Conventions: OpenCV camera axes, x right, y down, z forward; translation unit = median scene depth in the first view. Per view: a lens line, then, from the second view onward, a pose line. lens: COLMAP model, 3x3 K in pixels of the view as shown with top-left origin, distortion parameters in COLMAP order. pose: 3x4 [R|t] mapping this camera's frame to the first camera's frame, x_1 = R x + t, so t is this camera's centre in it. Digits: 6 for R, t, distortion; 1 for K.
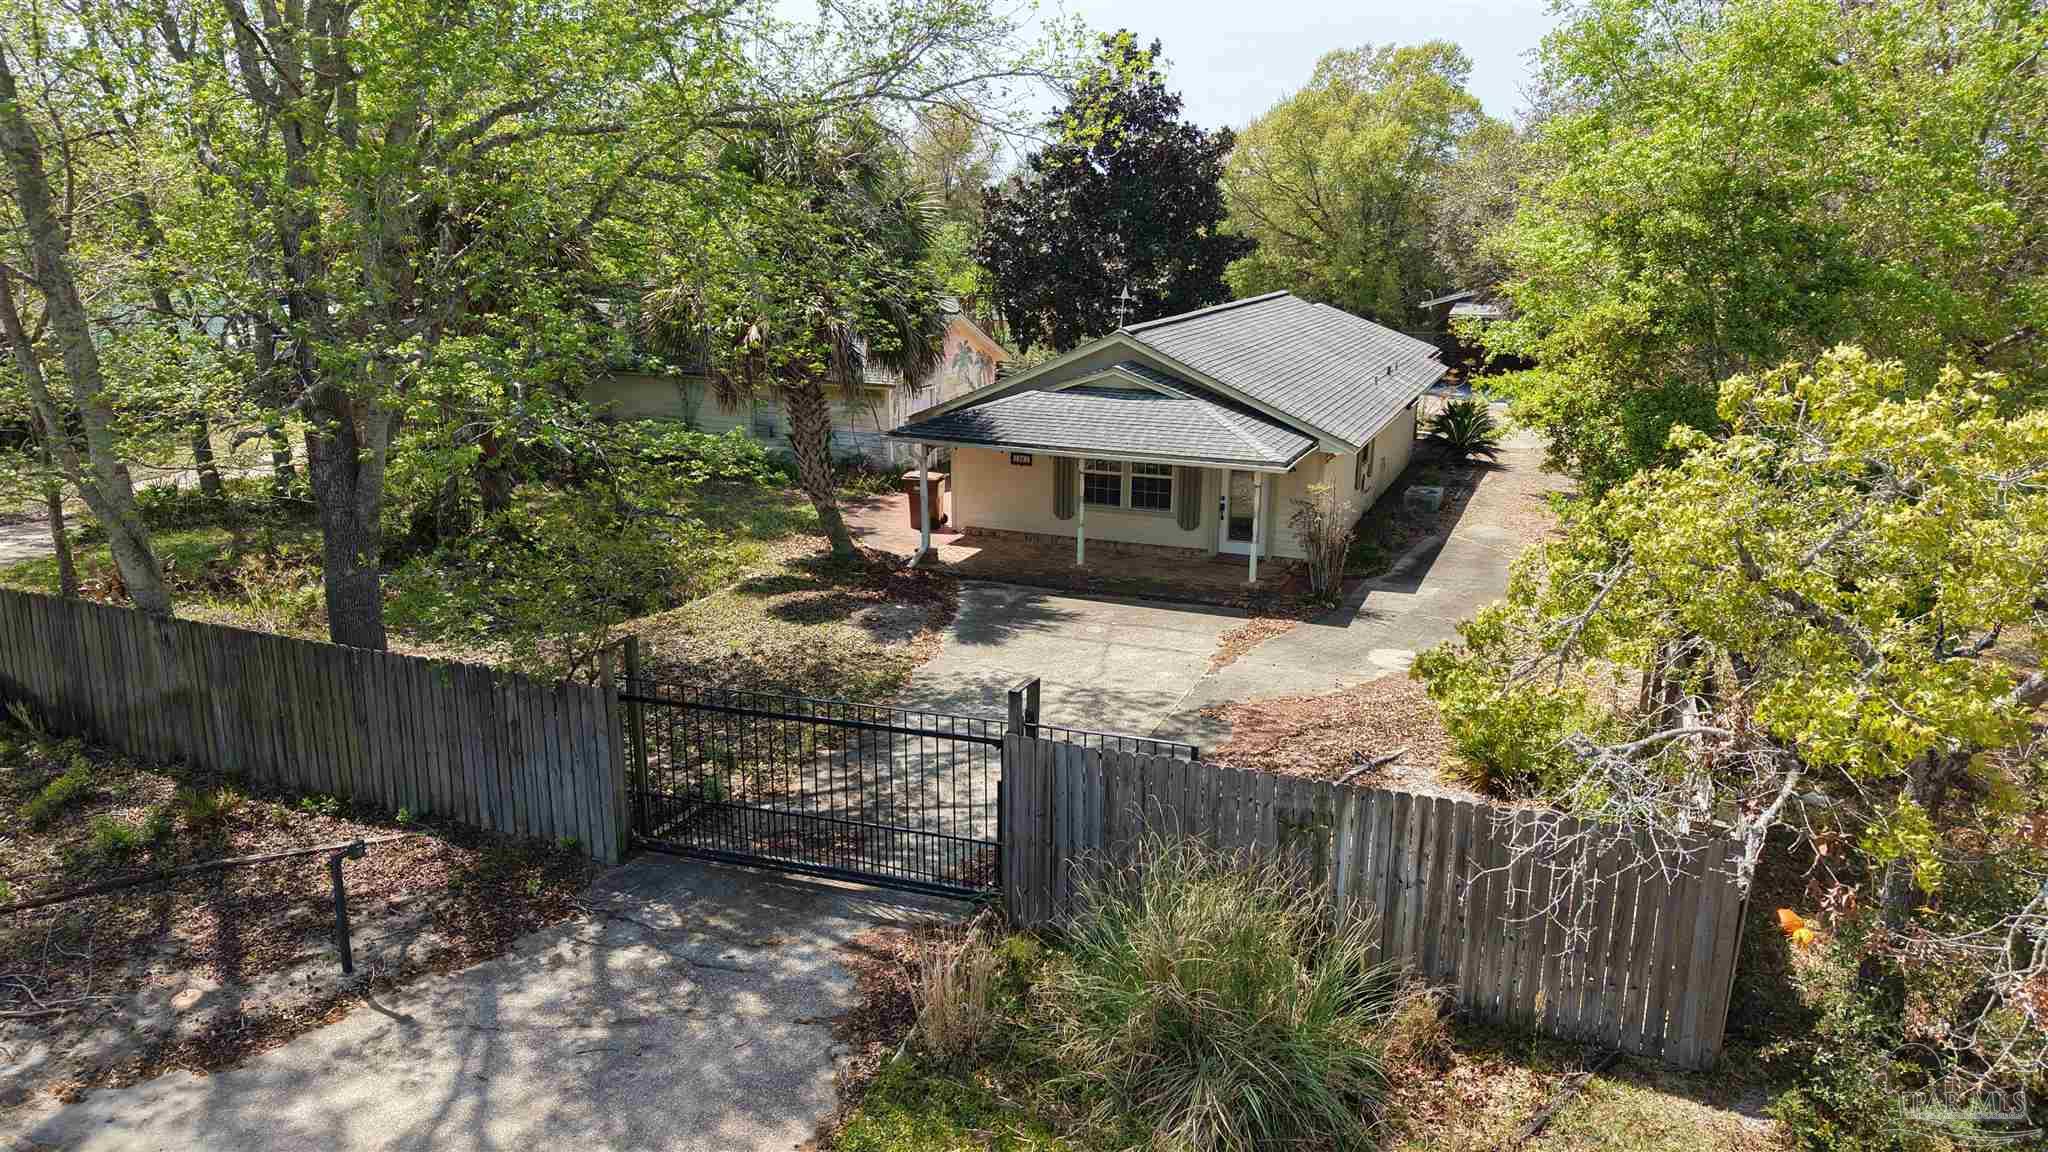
lens RADIAL K [[1401.9, 0, 1021.9], [0, 1401.9, 561.6], [0, 0, 1]] dist [0.015622, -0.019178]
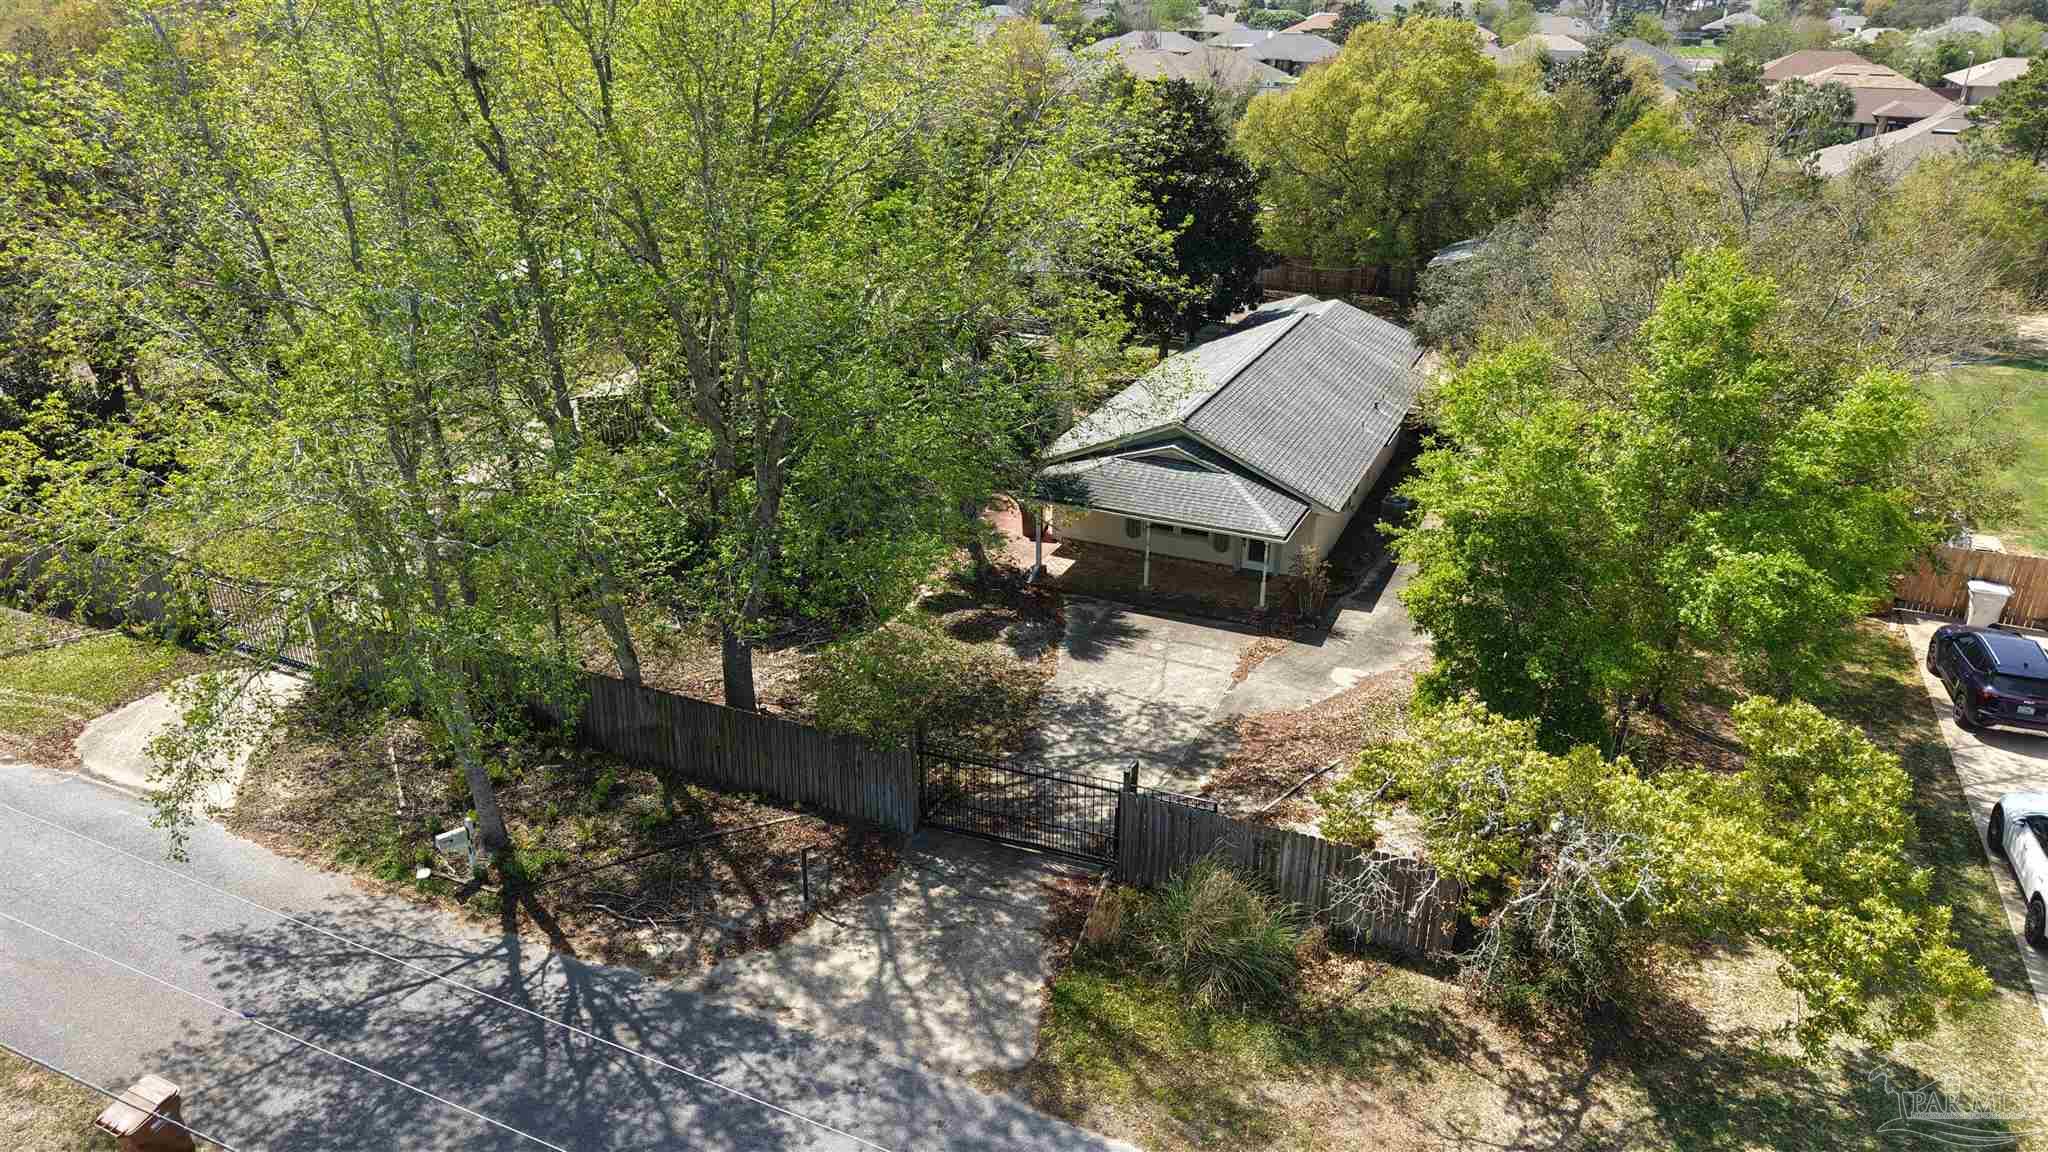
lens RADIAL K [[1410.4, 0, 995.4], [0, 1410.4, 578.1], [0, 0, 1]] dist [0.058833, -0.002159]
pose [[0.999060, 0.005184, -0.043039, -0.067414], [0.002202, 0.985475, 0.169803, -0.326749], [0.043294, -0.169739, 0.984538, -0.600717]]
